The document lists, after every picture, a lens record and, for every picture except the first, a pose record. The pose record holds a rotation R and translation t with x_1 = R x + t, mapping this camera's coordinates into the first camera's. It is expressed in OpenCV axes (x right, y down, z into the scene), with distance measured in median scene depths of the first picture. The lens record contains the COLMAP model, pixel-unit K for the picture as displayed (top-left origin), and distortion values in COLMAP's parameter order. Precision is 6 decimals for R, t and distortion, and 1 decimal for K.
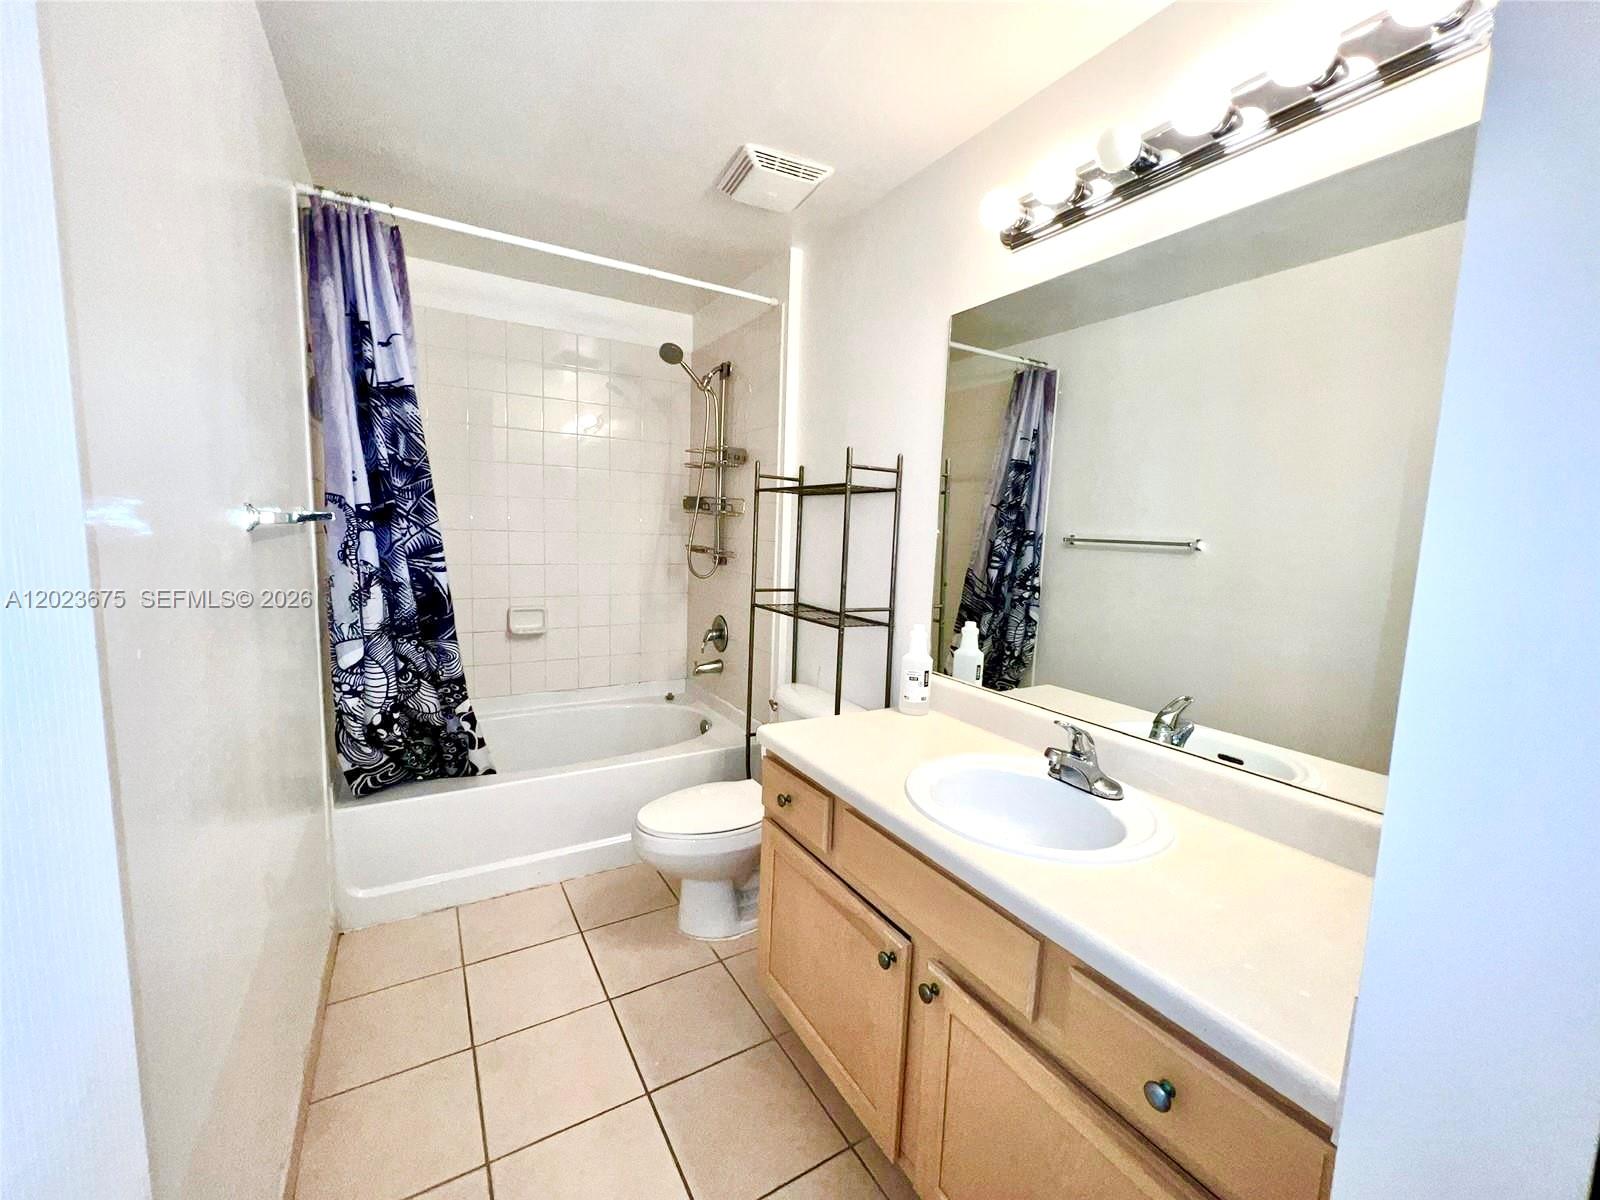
lens RADIAL K [[640.9, 0, 795.6], [0, 640.9, 596.8], [0, 0, 1]] dist [-0.000457, 0.000068]
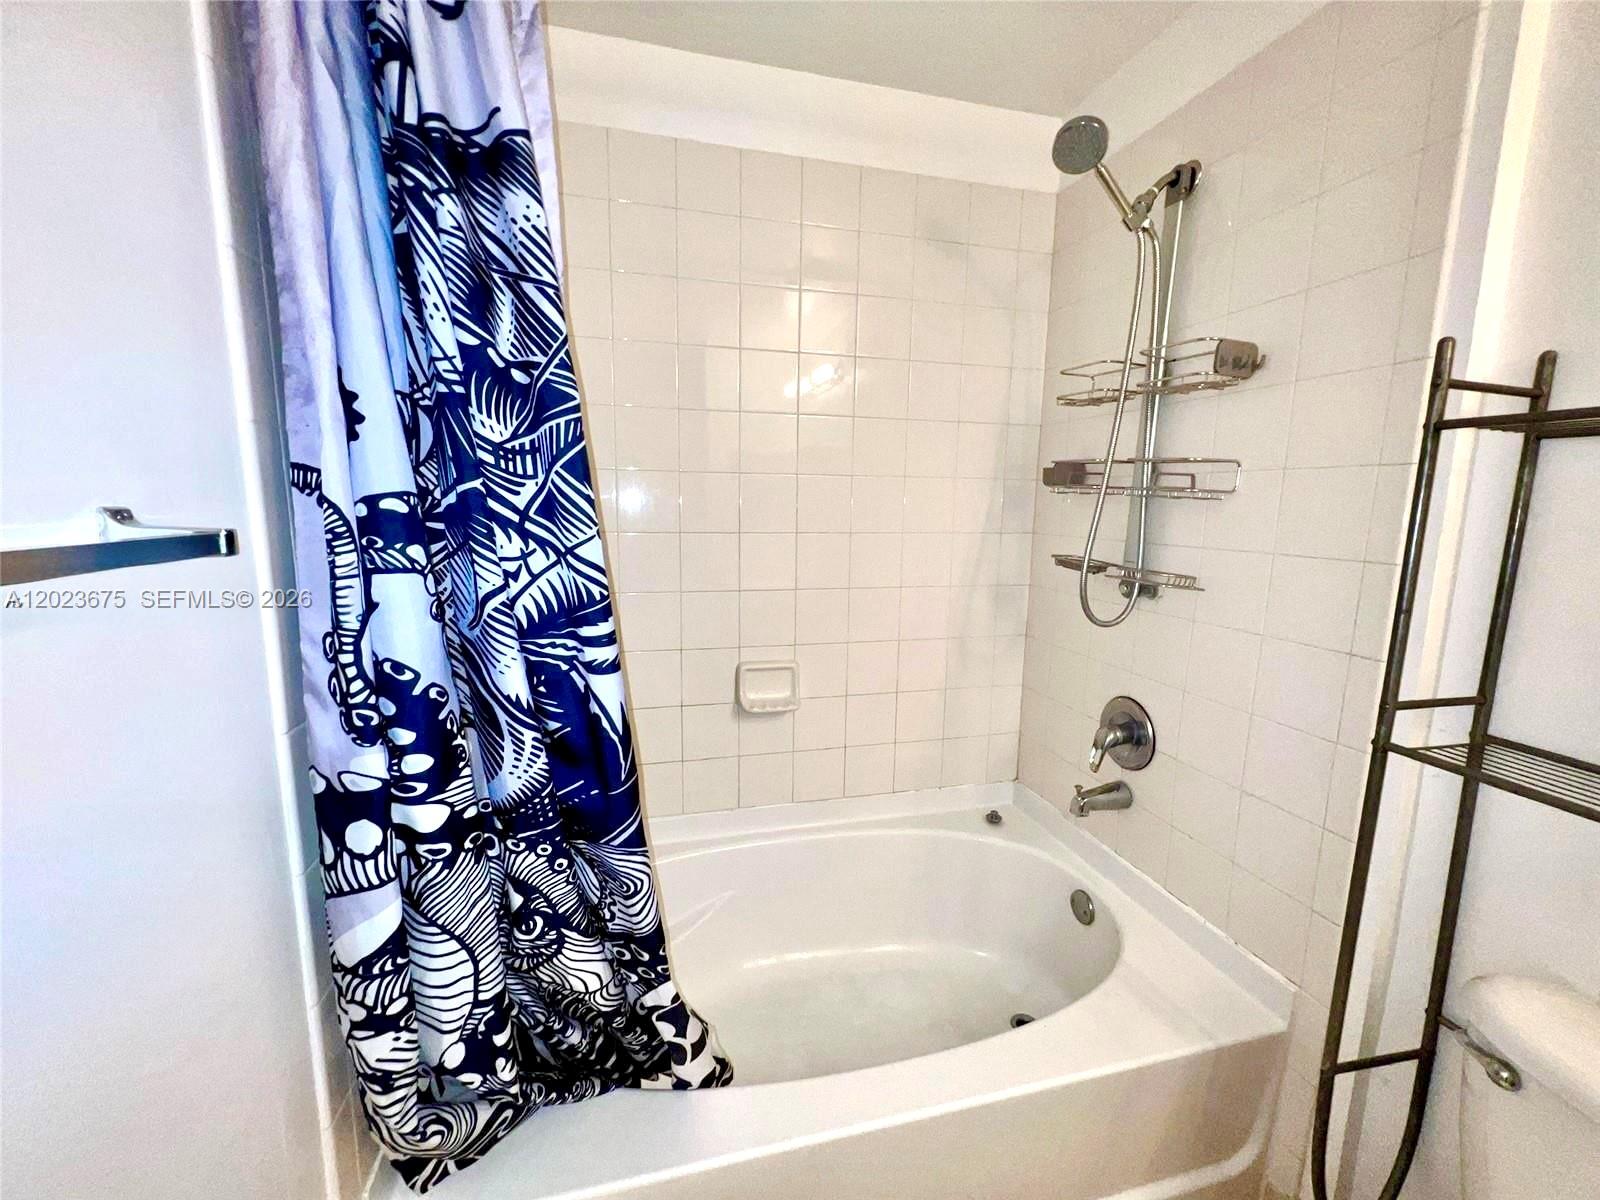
lens RADIAL K [[648.1, 0, 801.6], [0, 648.1, 595.4], [0, 0, 1]] dist [0.007123, 0.000044]
pose [[0.959976, 0.021582, -0.279251, -0.343833], [-0.013668, 0.999449, 0.030258, -0.096653], [0.279750, -0.025230, 0.959741, 0.677715]]
